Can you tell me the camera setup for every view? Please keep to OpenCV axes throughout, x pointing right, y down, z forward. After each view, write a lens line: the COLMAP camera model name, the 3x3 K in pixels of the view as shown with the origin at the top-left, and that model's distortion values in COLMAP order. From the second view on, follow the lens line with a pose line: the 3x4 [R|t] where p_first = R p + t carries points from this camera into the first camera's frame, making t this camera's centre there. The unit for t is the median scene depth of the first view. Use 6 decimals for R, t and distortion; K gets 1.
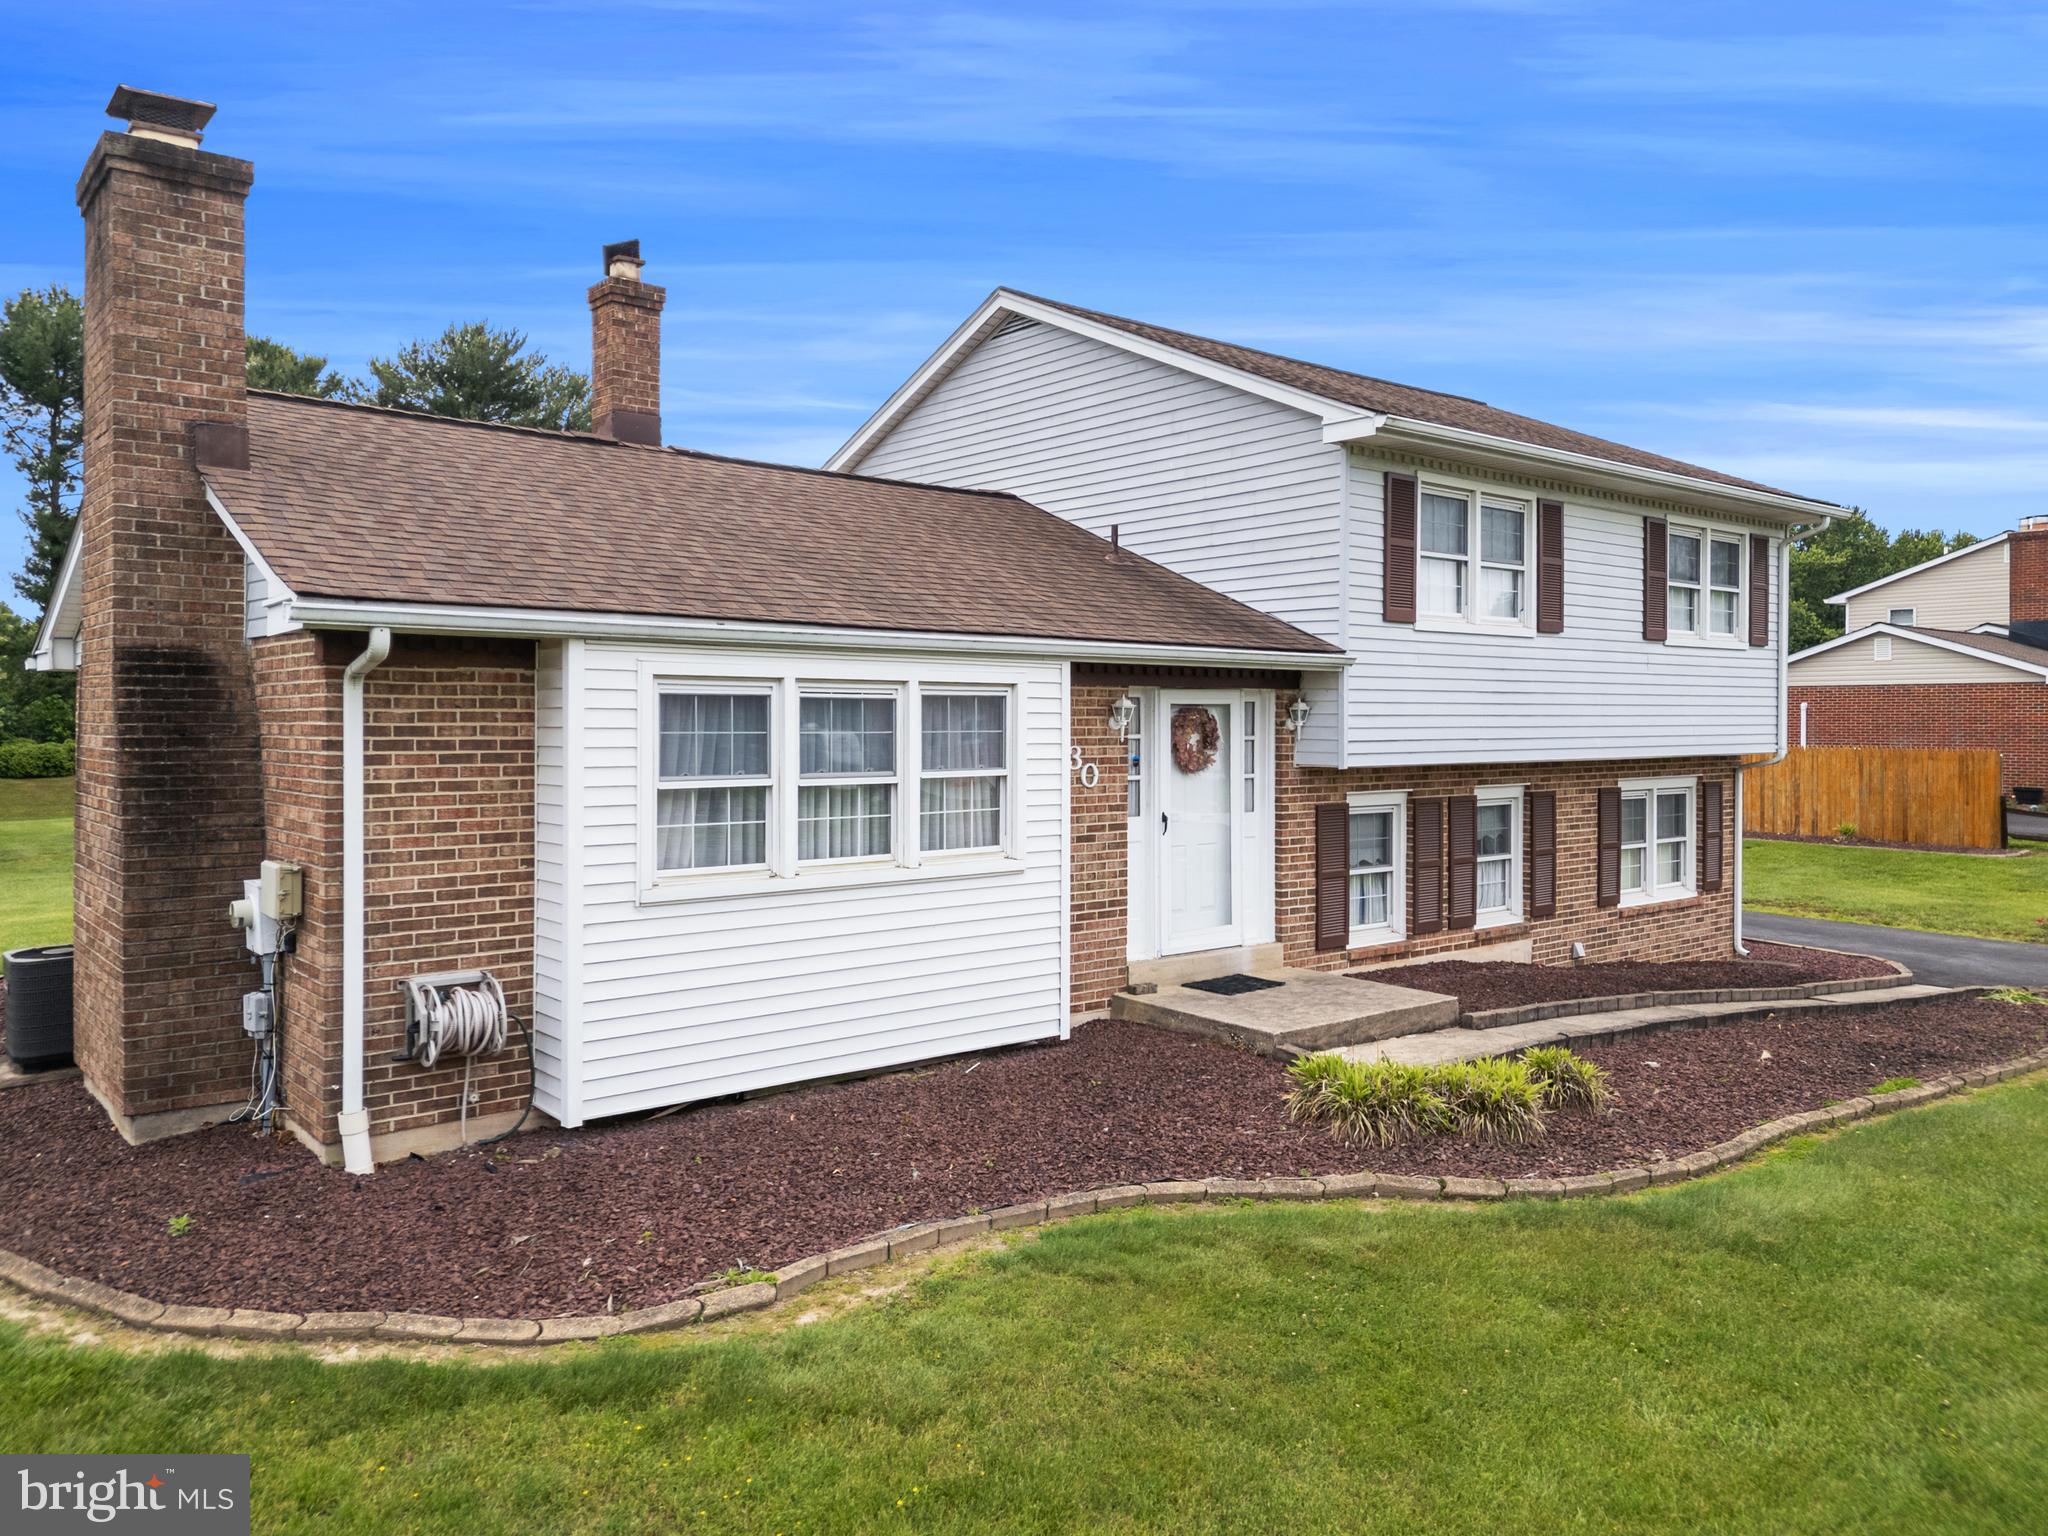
lens RADIAL K [[1478.2, 0, 1017.9], [0, 1478.2, 748.7], [0, 0, 1]] dist [0.082418, -0.071846]
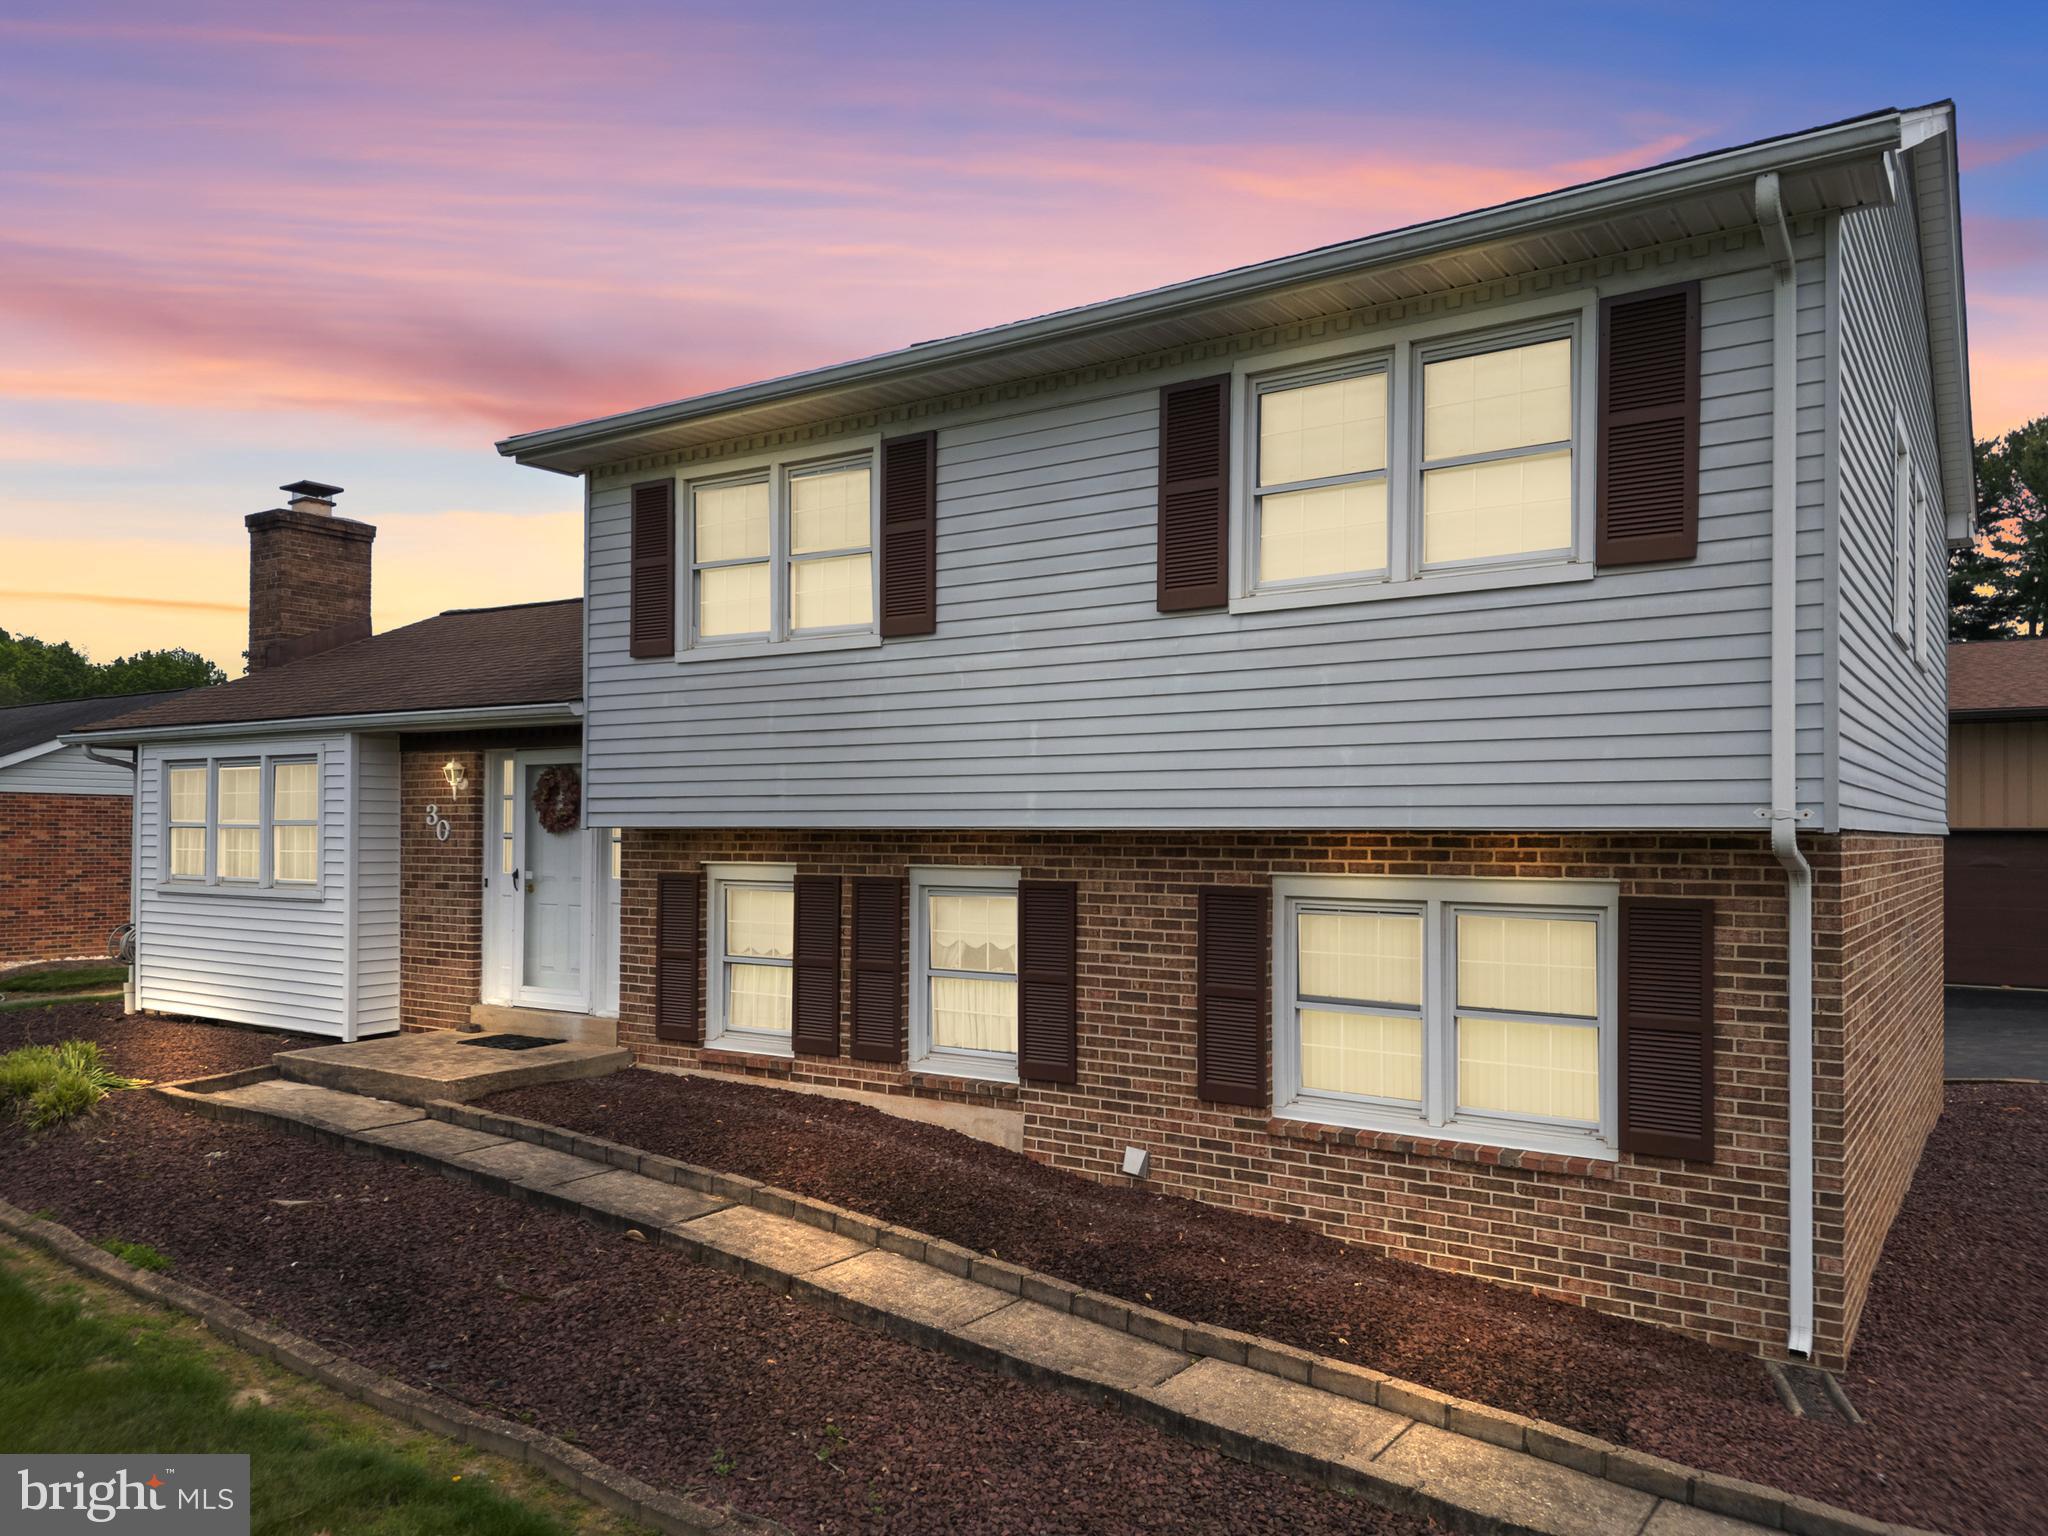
lens RADIAL K [[1478.2, 0, 1020.3], [0, 1478.2, 778.8], [0, 0, 1]] dist [0.082418, -0.071846]
pose [[0.267495, 0.004452, -0.963549, 1.023433], [0.012325, 0.999892, 0.008042, -0.020526], [0.963480, -0.014027, 0.267411, 0.899073]]
